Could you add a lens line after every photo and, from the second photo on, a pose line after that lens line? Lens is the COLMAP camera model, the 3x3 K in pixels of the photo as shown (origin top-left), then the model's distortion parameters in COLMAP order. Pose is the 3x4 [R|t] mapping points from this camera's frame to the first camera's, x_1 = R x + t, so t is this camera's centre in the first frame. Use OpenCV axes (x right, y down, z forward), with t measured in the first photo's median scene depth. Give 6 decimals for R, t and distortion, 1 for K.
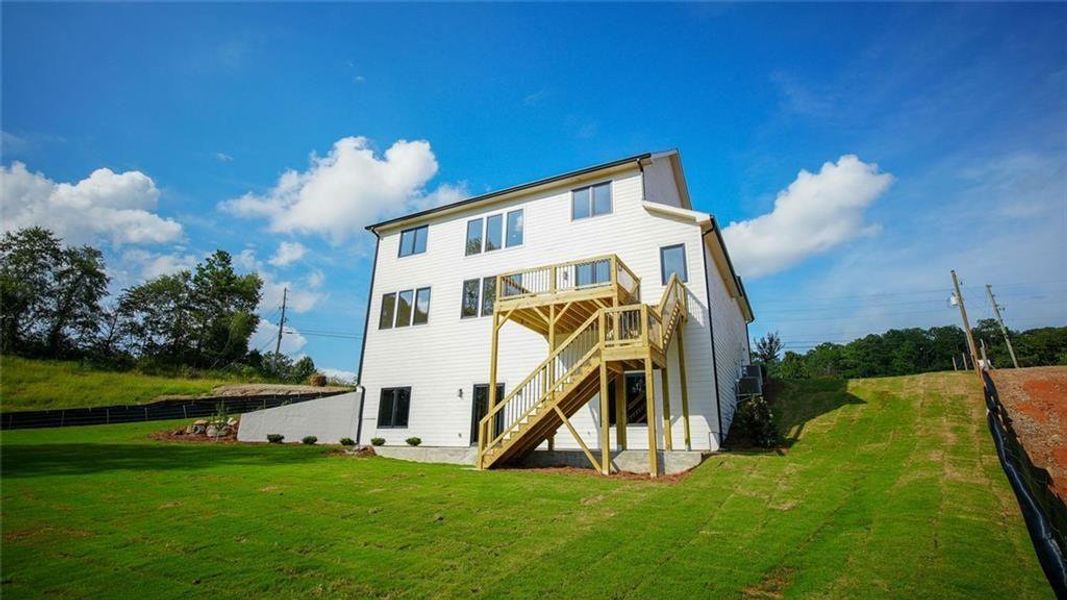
lens RADIAL K [[484.7, 0, 543.4], [0, 484.7, 301.3], [0, 0, 1]] dist [-0.018080, 0.007990]
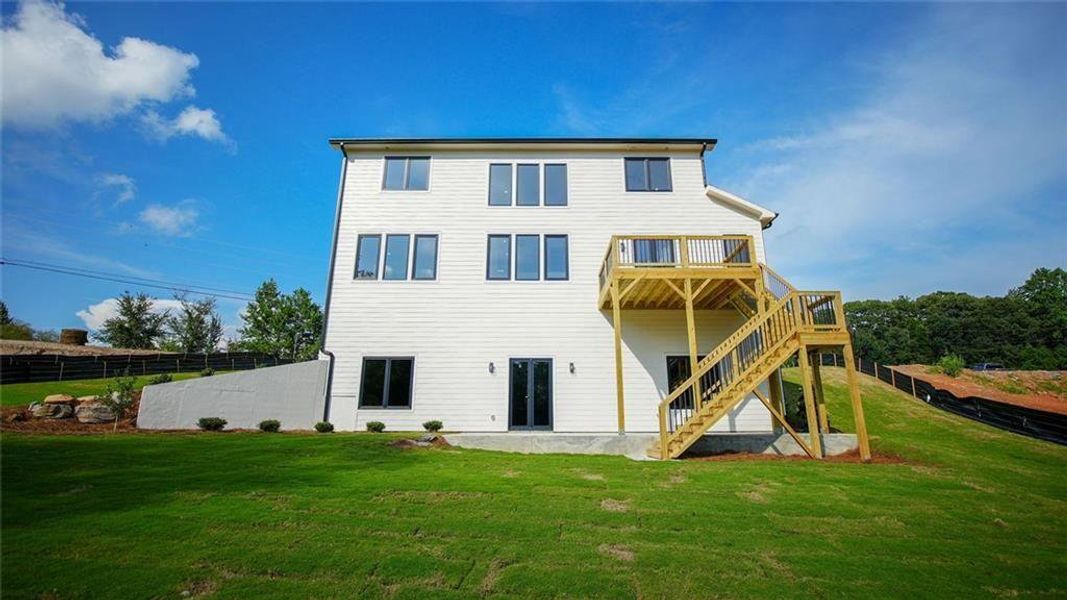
lens RADIAL K [[484.7, 0, 536.4], [0, 484.7, 296.7], [0, 0, 1]] dist [-0.018080, 0.007990]
pose [[0.887002, 0.106048, 0.449423, -0.478197], [-0.122526, 0.992436, 0.007643, 0.050869], [-0.445213, -0.061846, 0.893286, 0.220290]]
